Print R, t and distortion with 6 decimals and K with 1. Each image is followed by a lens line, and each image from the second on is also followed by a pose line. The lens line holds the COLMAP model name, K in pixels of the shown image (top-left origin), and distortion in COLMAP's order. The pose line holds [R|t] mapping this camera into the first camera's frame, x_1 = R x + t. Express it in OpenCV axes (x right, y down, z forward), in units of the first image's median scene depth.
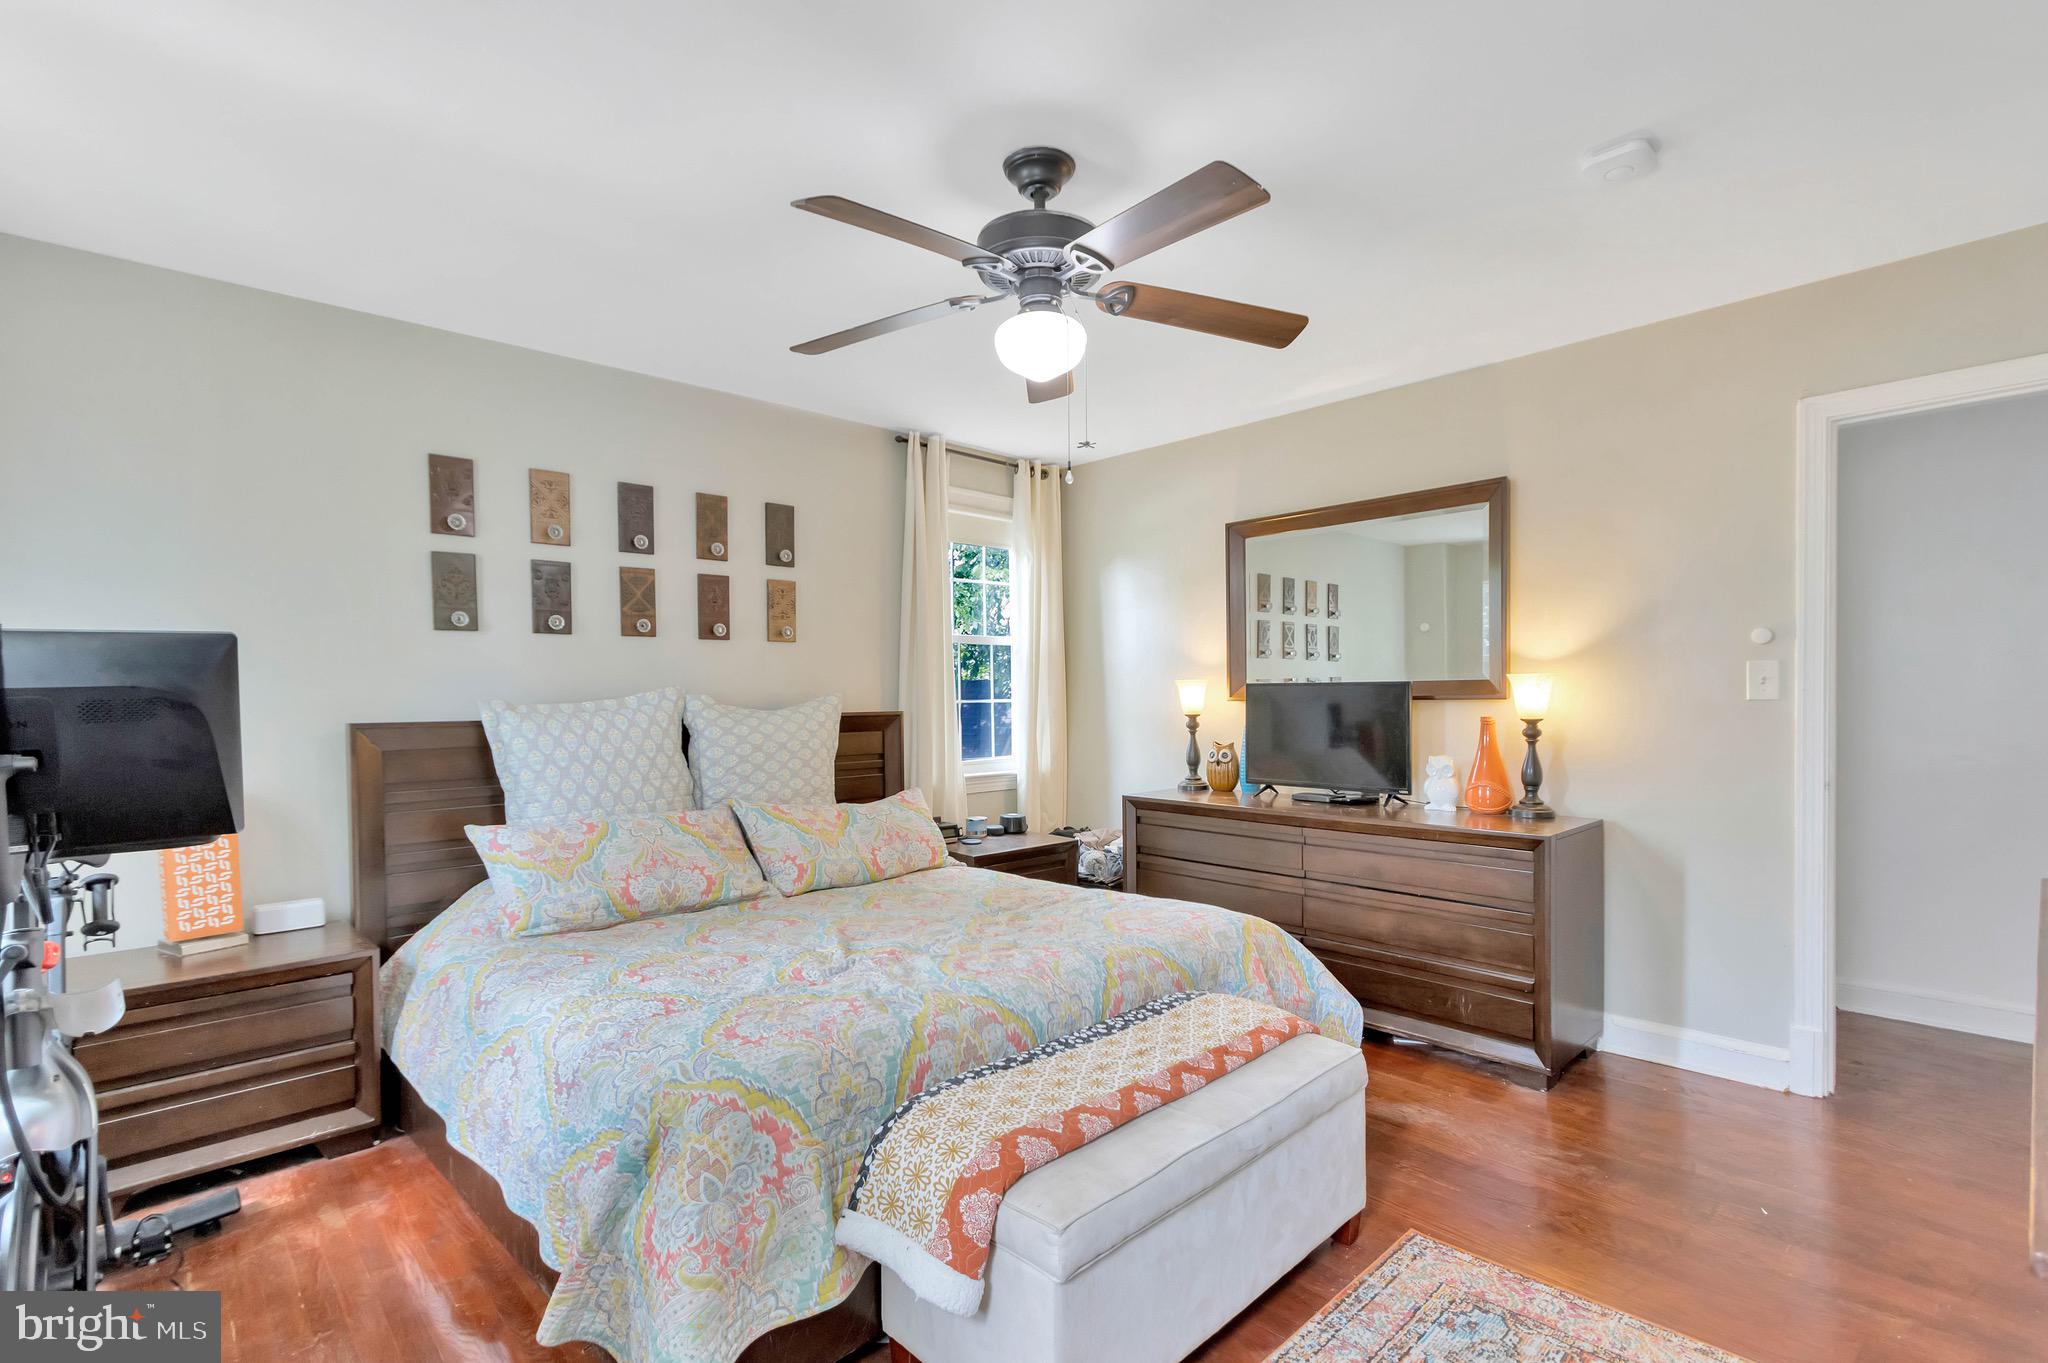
lens RADIAL K [[949.5, 0, 1026.0], [0, 949.5, 724.3], [0, 0, 1]] dist [-0.000540, -0.000159]
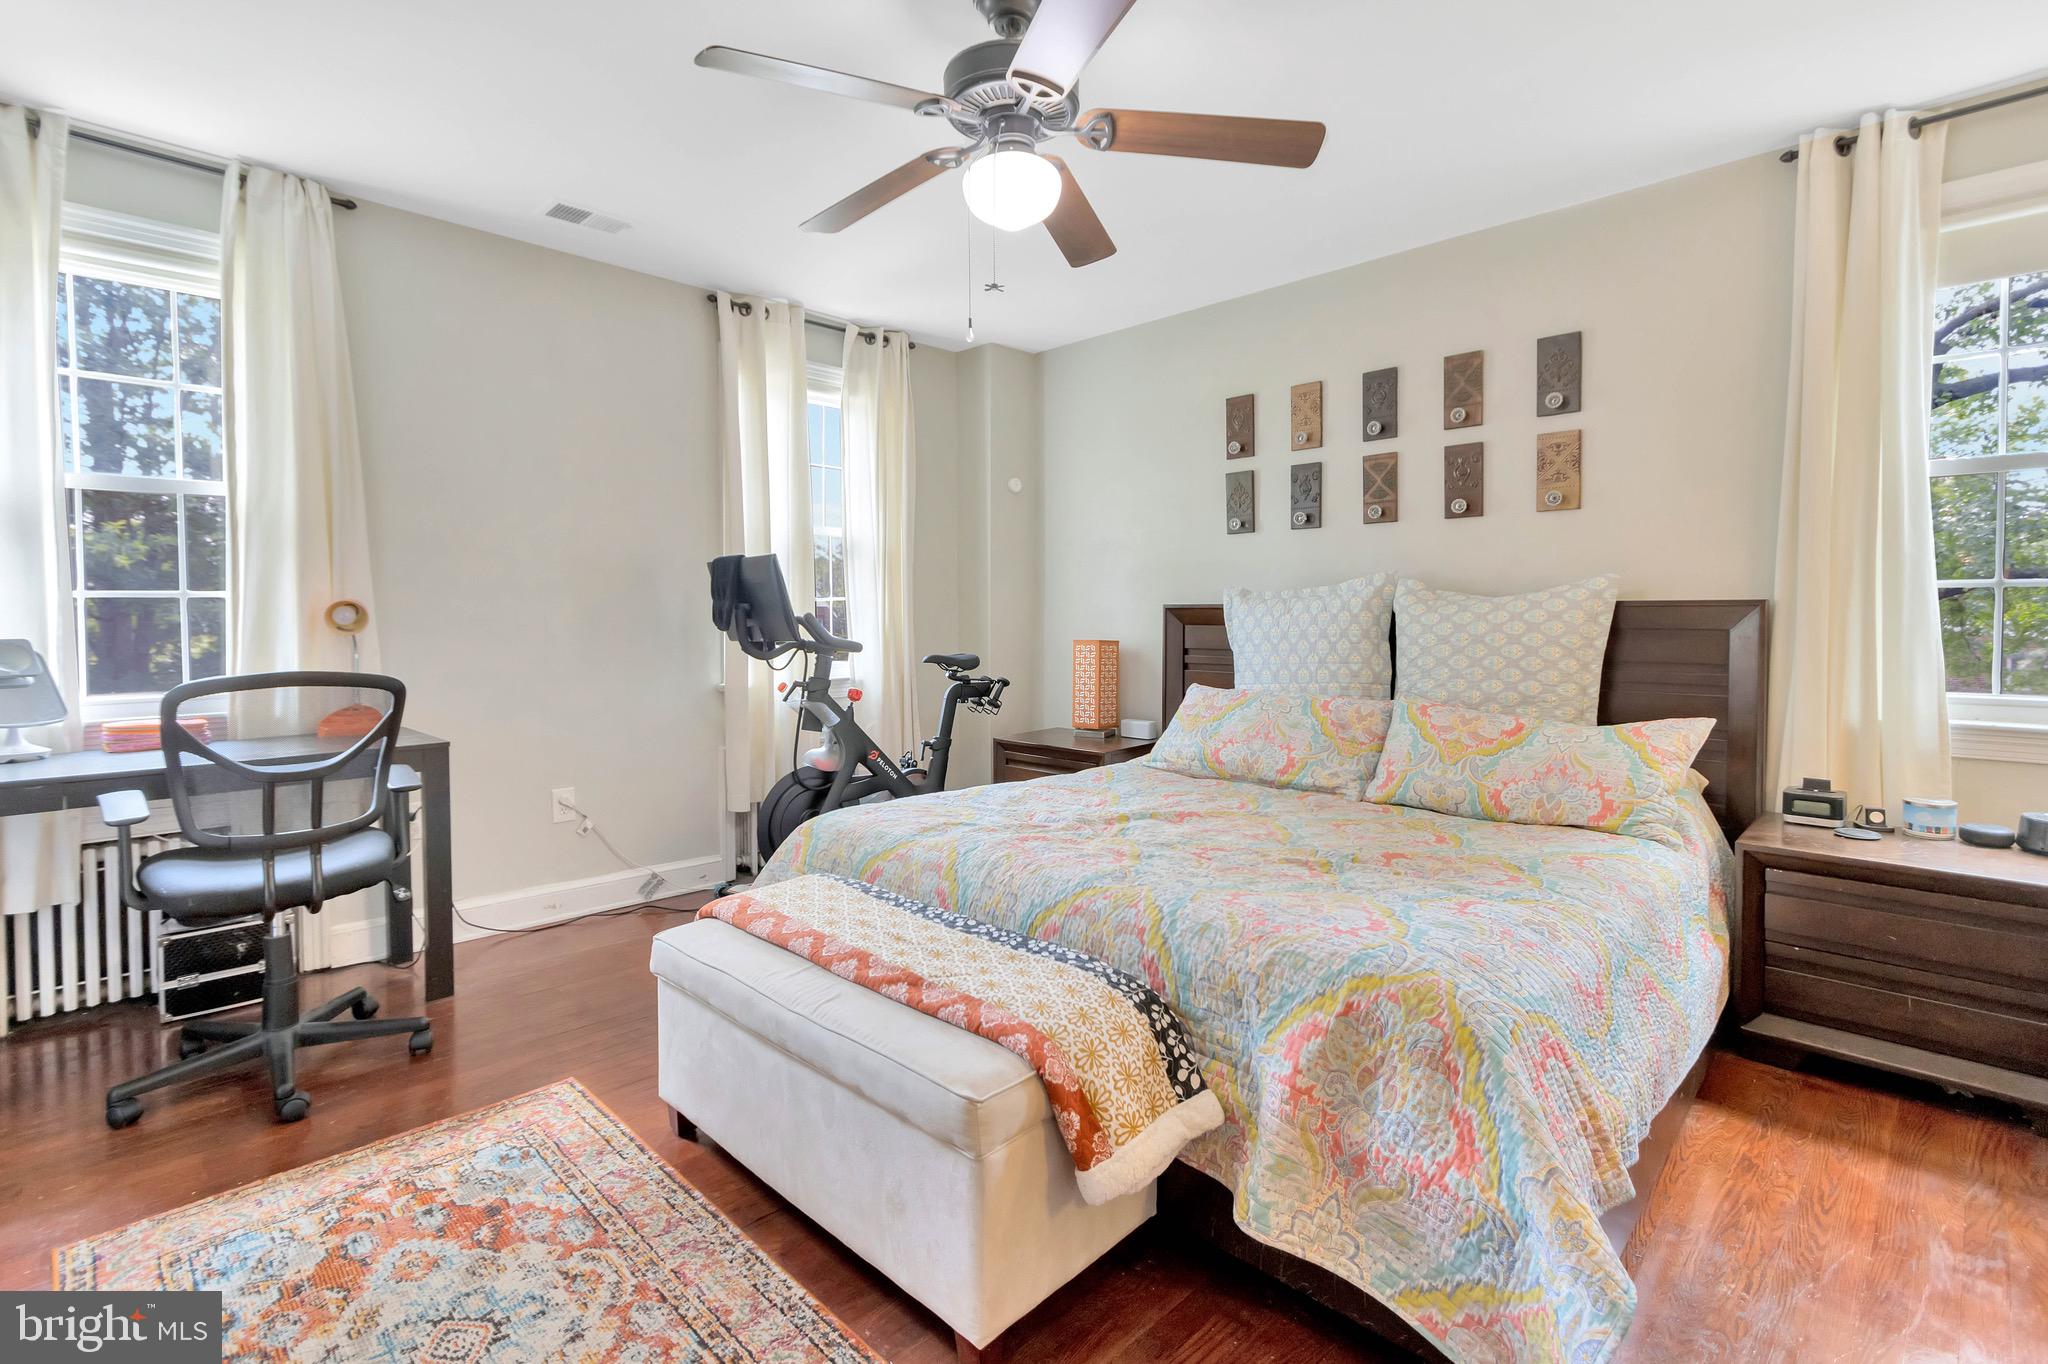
lens RADIAL K [[951.1, 0, 1029.1], [0, 951.1, 652.6], [0, 0, 1]] dist [0.000825, 0.000030]
pose [[0.031445, 0.050998, -0.998204, 0.622905], [-0.028357, 0.998341, 0.050112, 0.004320], [0.999103, 0.026731, 0.032839, 0.638528]]
